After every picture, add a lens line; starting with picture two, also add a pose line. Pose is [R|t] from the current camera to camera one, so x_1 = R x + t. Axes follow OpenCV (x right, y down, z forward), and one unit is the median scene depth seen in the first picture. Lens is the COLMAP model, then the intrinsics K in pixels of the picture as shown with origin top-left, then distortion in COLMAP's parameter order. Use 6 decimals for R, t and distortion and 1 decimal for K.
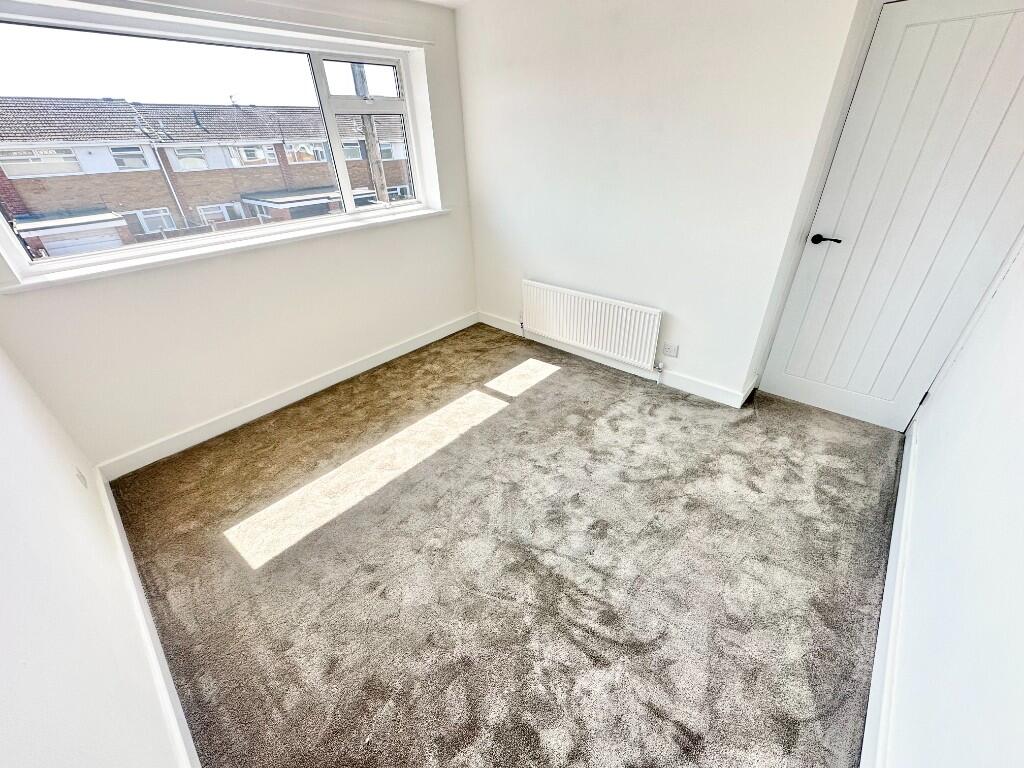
lens RADIAL K [[408.8, 0, 514.0], [0, 408.8, 381.4], [0, 0, 1]] dist [-0.003196, -0.000227]
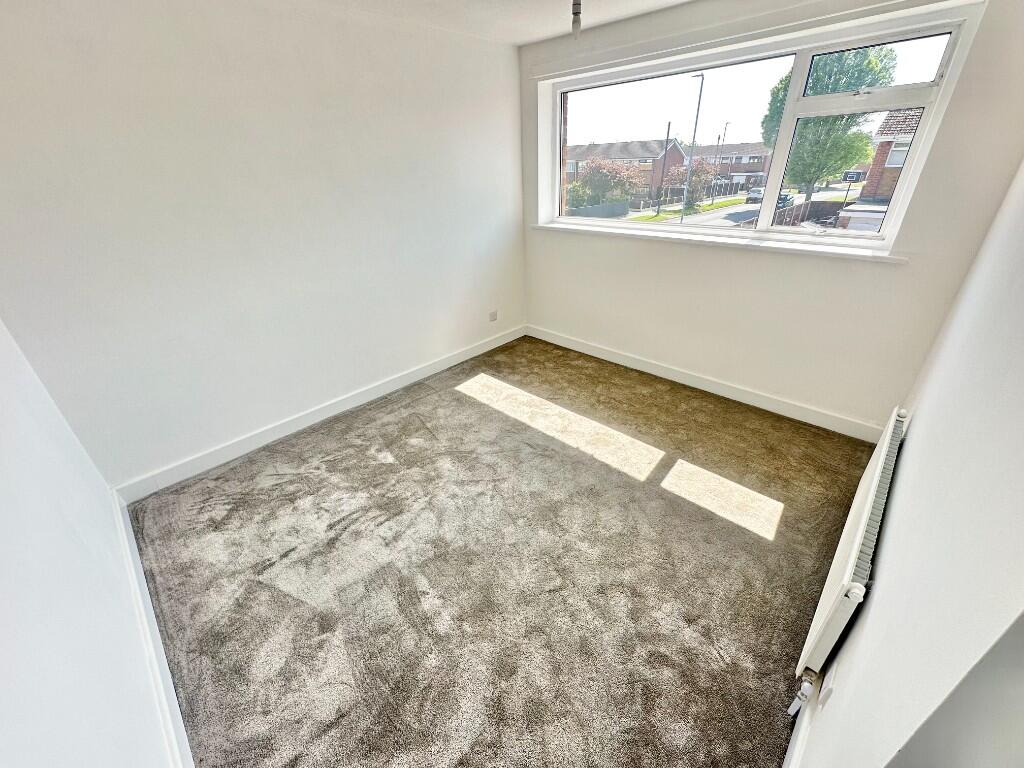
lens RADIAL K [[408.8, 0, 514.0], [0, 408.8, 381.4], [0, 0, 1]] dist [-0.003196, -0.000227]
pose [[-0.031200, 0.501360, -0.864676, 0.701112], [-0.478948, 0.751810, 0.453200, -0.396928], [0.877288, 0.428275, 0.216669, 0.612091]]
